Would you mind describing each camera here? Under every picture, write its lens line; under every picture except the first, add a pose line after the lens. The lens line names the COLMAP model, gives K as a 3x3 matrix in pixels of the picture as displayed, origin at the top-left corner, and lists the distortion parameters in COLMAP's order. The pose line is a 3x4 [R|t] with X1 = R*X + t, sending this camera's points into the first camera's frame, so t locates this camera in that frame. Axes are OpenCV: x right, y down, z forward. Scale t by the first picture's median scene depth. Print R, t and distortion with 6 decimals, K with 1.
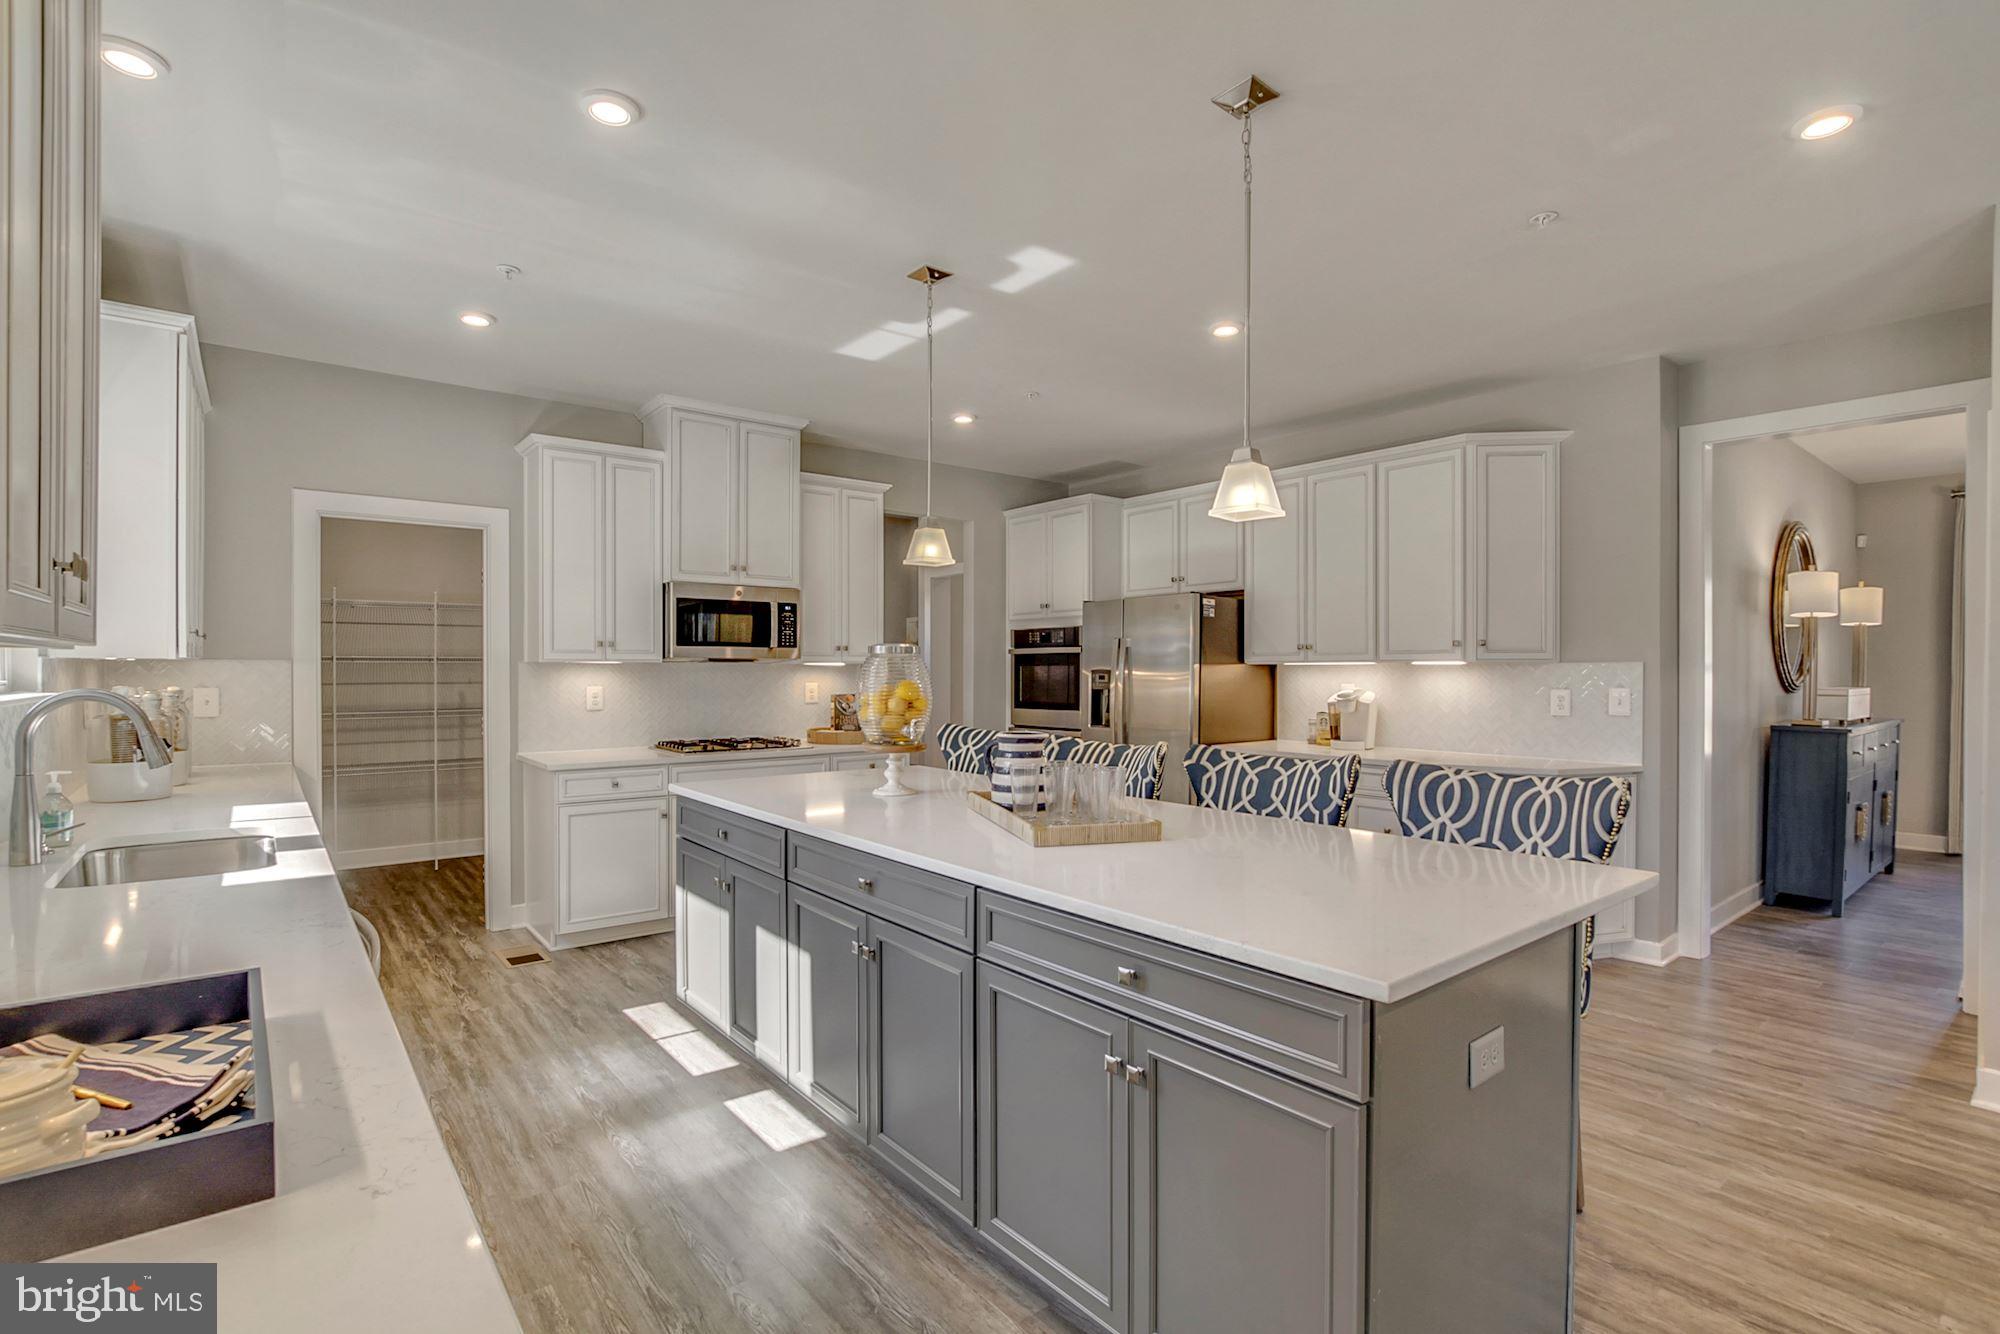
lens RADIAL K [[928.9, 0, 979.2], [0, 928.9, 670.0], [0, 0, 1]] dist [-0.015232, 0.000760]
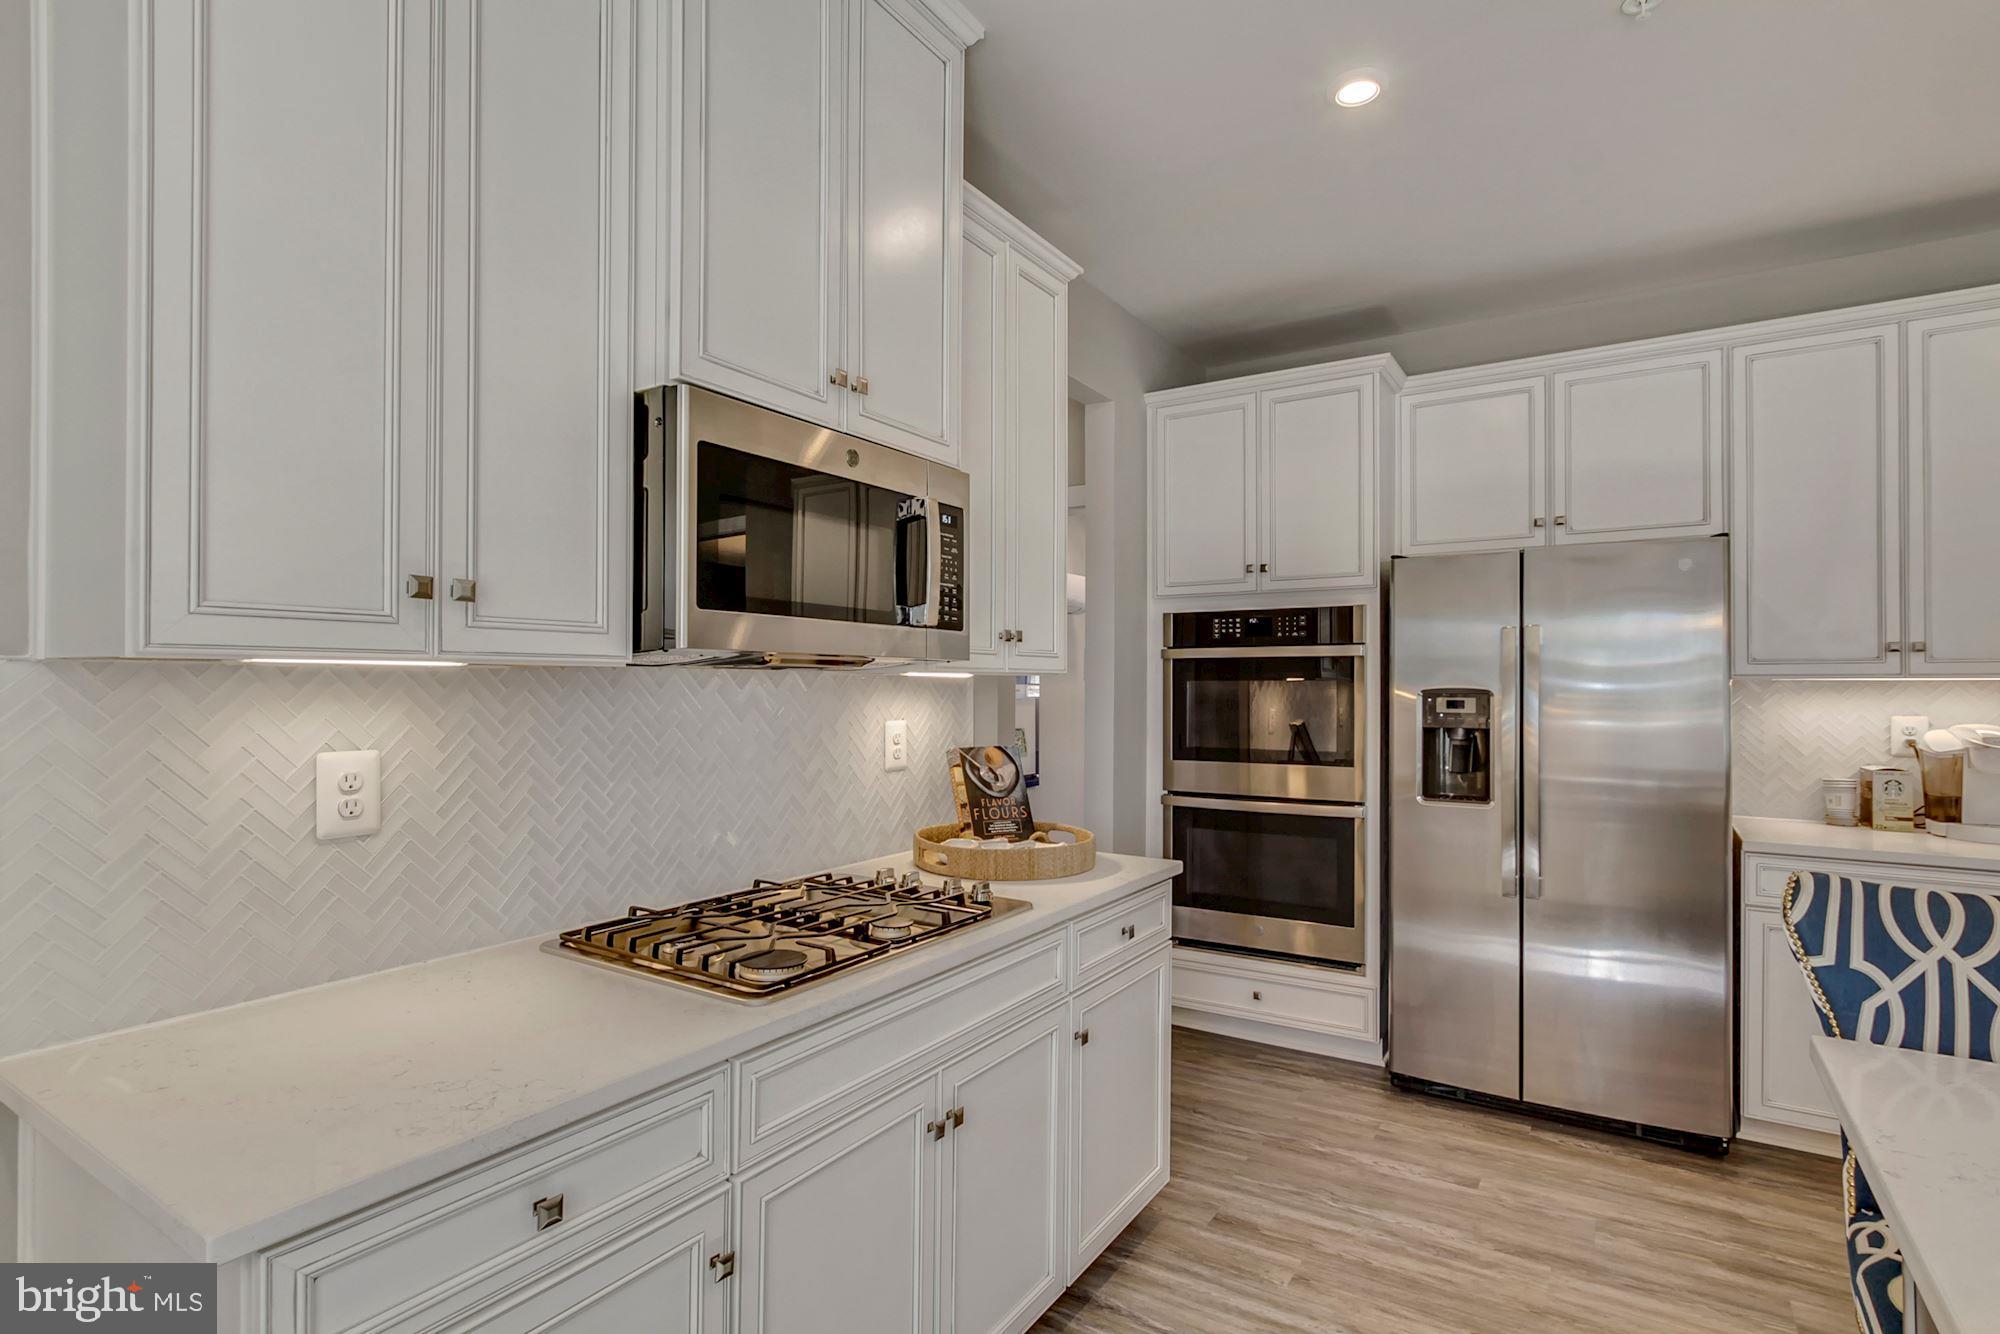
lens RADIAL K [[1004.6, 0, 999.0], [0, 1004.6, 674.8], [0, 0, 1]] dist [-0.001699, 0.000317]
pose [[0.947040, 0.005264, 0.321073, -0.342041], [-0.002176, 0.999948, -0.009977, -0.002444], [-0.321109, 0.008750, 0.947002, 0.683810]]
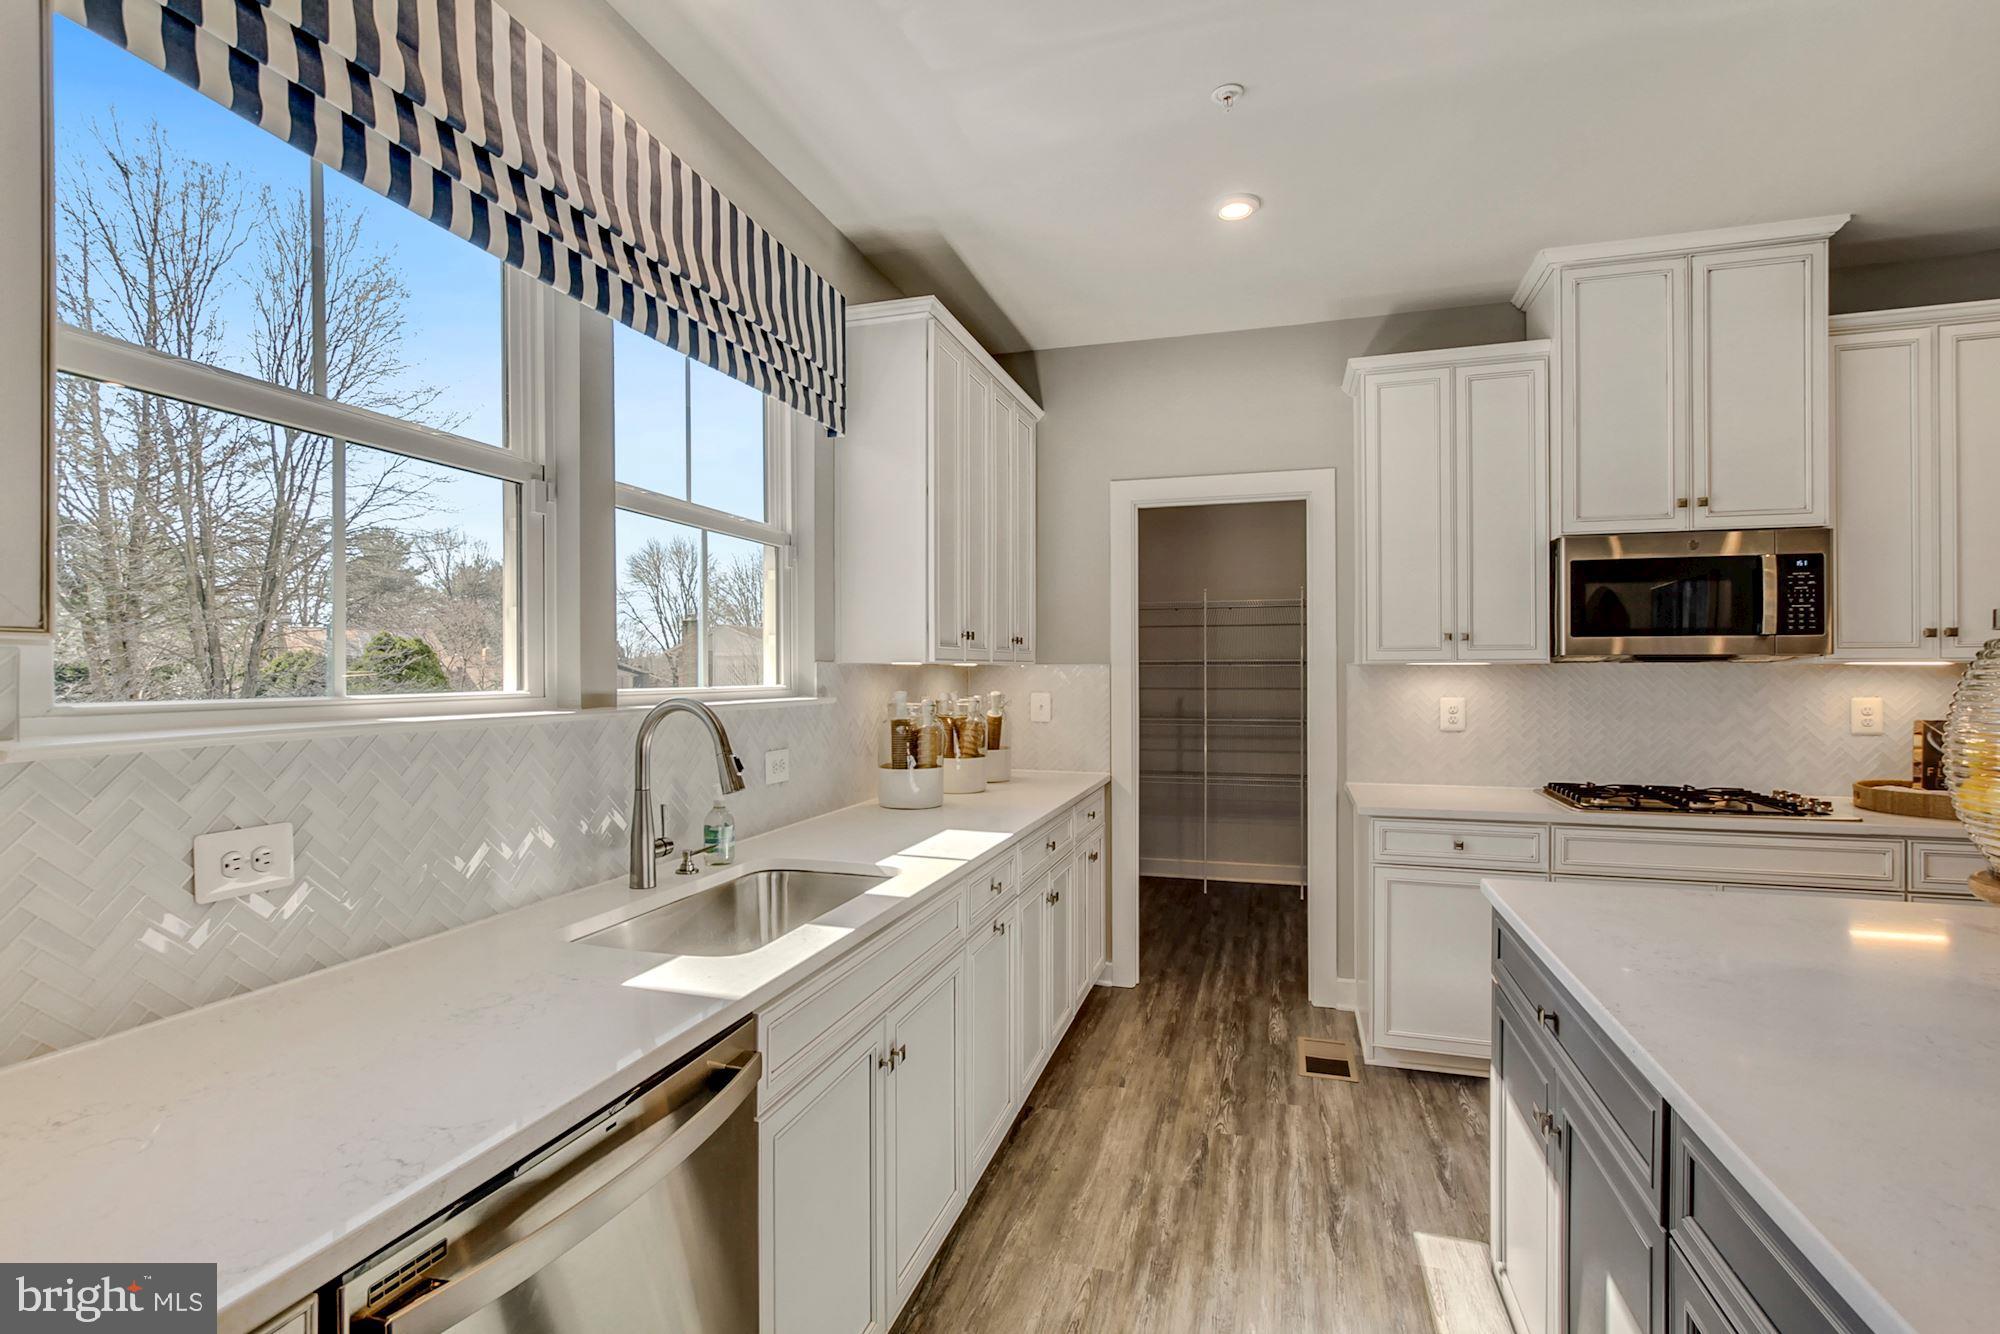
lens RADIAL K [[928.9, 0, 981.4], [0, 928.9, 668.6], [0, 0, 1]] dist [-0.015232, 0.000760]
pose [[0.561475, -0.004626, -0.827481, -0.030134], [0.001012, 0.999987, -0.004904, -0.001443], [0.827493, 0.001916, 0.561472, 0.313435]]
